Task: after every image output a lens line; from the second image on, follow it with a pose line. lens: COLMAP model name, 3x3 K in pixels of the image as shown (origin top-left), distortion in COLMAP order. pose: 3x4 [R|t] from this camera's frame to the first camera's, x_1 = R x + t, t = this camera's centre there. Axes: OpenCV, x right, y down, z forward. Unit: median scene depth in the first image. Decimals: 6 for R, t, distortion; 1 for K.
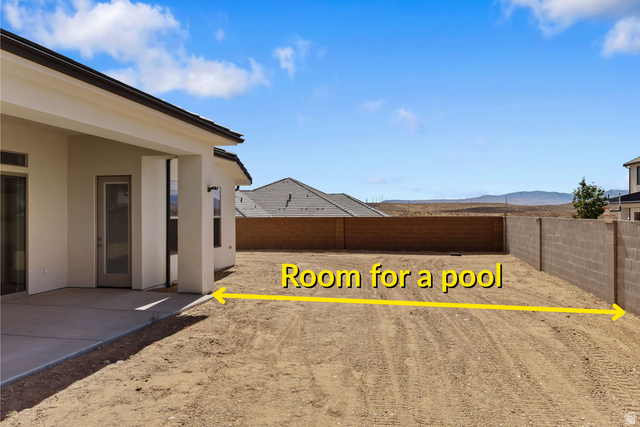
lens RADIAL K [[396.4, 0, 320.0], [0, 396.4, 213.5], [0, 0, 1]] dist [0.001096, 0.000388]
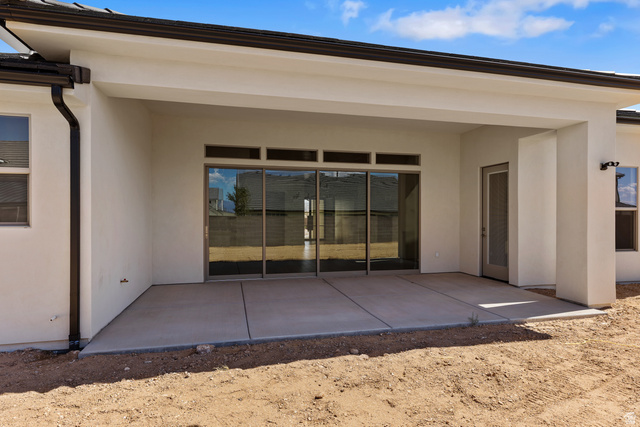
lens RADIAL K [[356.2, 0, 320.0], [0, 356.2, 213.5], [0, 0, 1]] dist [0.011243, -0.001977]
pose [[0.464962, -0.001252, -0.885330, 0.091185], [0.005385, 0.999984, 0.001414, 0.031751], [0.885314, -0.005425, 0.464961, 0.318574]]
